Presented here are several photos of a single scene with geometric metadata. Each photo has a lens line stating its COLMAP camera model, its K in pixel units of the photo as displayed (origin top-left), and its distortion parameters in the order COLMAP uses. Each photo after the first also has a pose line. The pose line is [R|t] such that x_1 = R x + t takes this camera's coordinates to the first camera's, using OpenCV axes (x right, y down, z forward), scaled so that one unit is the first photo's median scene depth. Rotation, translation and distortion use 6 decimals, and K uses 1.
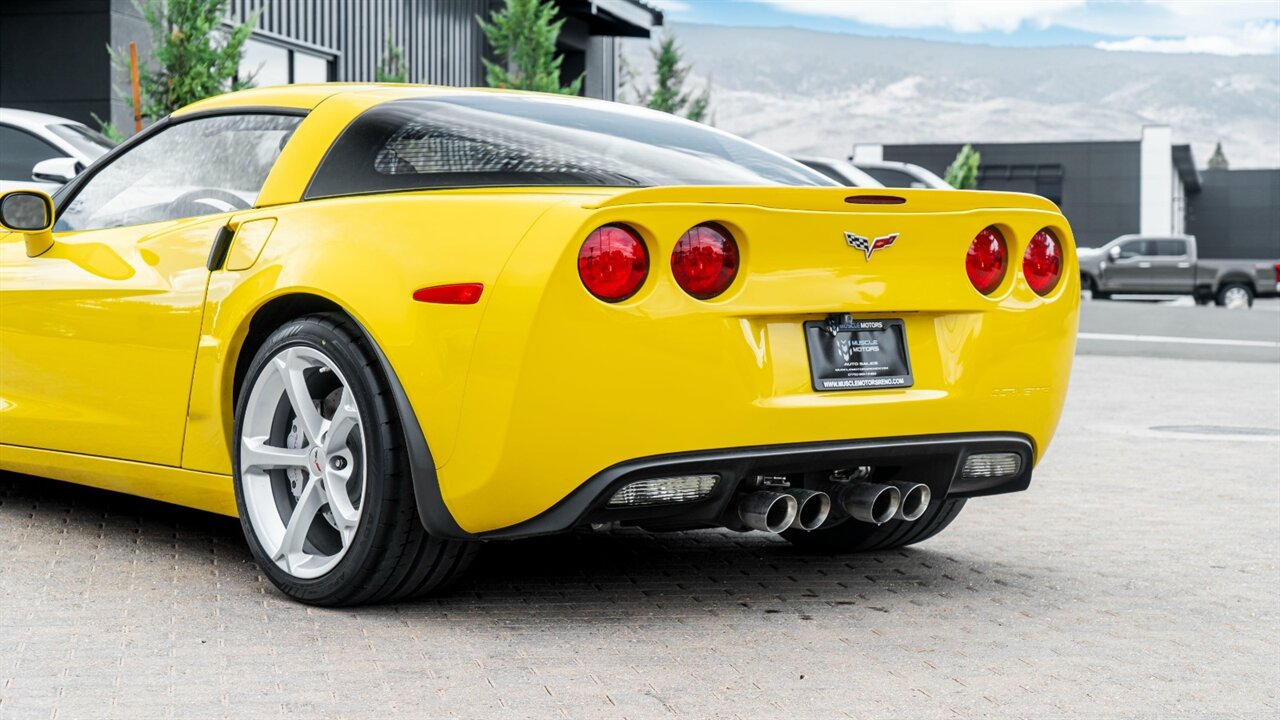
lens RADIAL K [[2586.7, 0, 599.7], [0, 2586.7, 357.8], [0, 0, 1]] dist [0.077784, 0.093401]
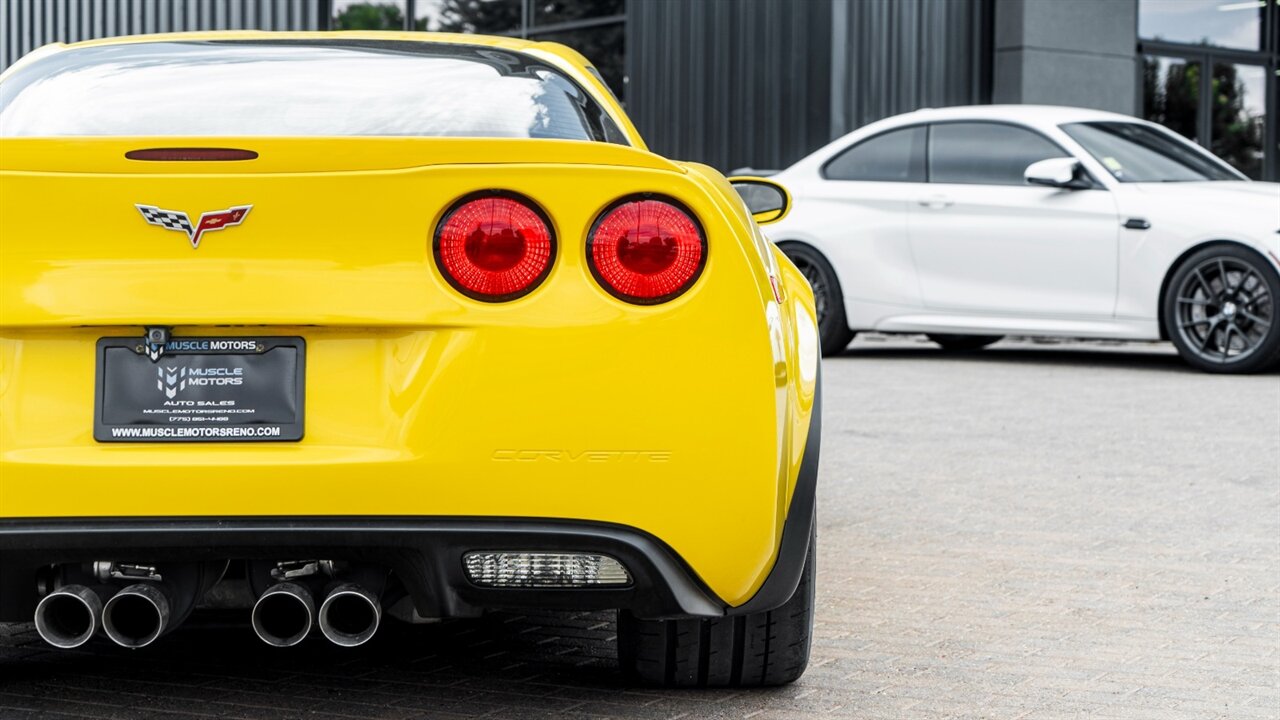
lens RADIAL K [[2627.9, 0, 605.2], [0, 2627.9, 362.3], [0, 0, 1]] dist [0.046719, 0.413739]
pose [[0.782047, 0.016855, -0.622991, 0.570728], [-0.022184, 0.999754, -0.000801, -0.009430], [0.622824, 0.014447, 0.782229, 0.510792]]
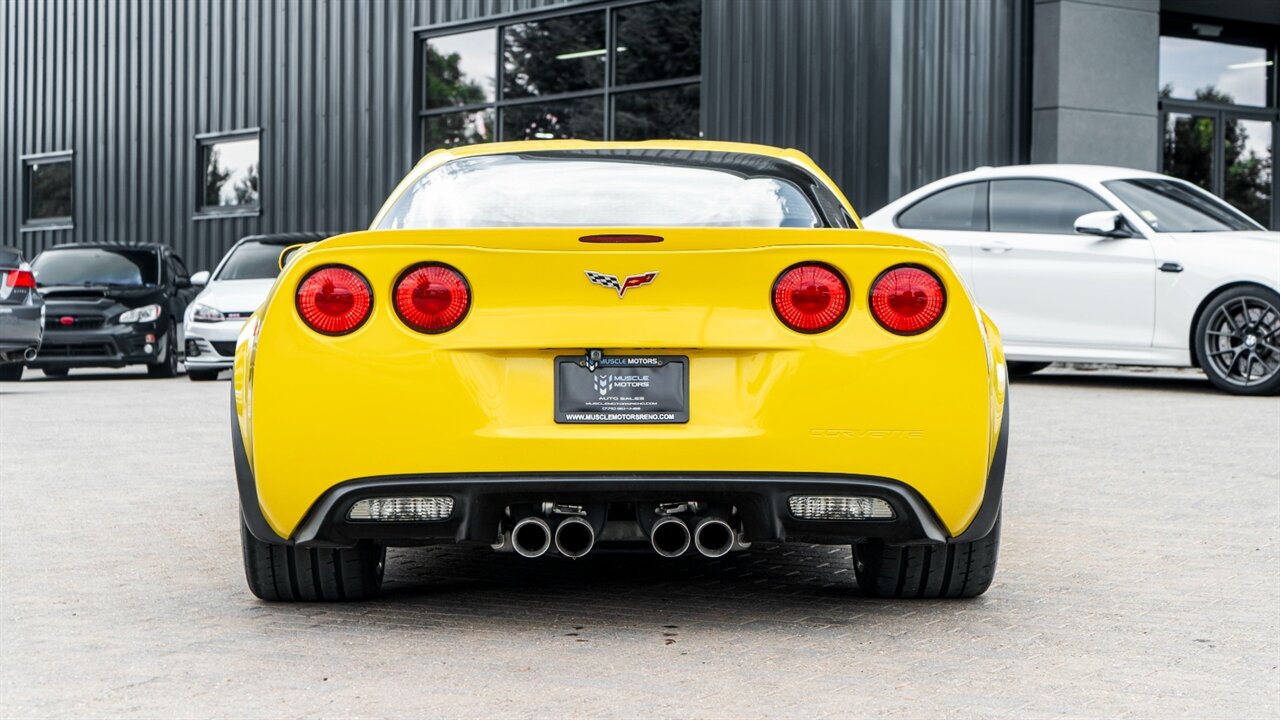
lens RADIAL K [[2586.7, 0, 599.7], [0, 2586.7, 357.8], [0, 0, 1]] dist [0.077784, 0.093401]
pose [[0.779485, 0.010448, -0.626334, 0.699999], [-0.024545, 0.999602, -0.013873, 0.000570], [0.625940, 0.026188, 0.779431, 0.183671]]
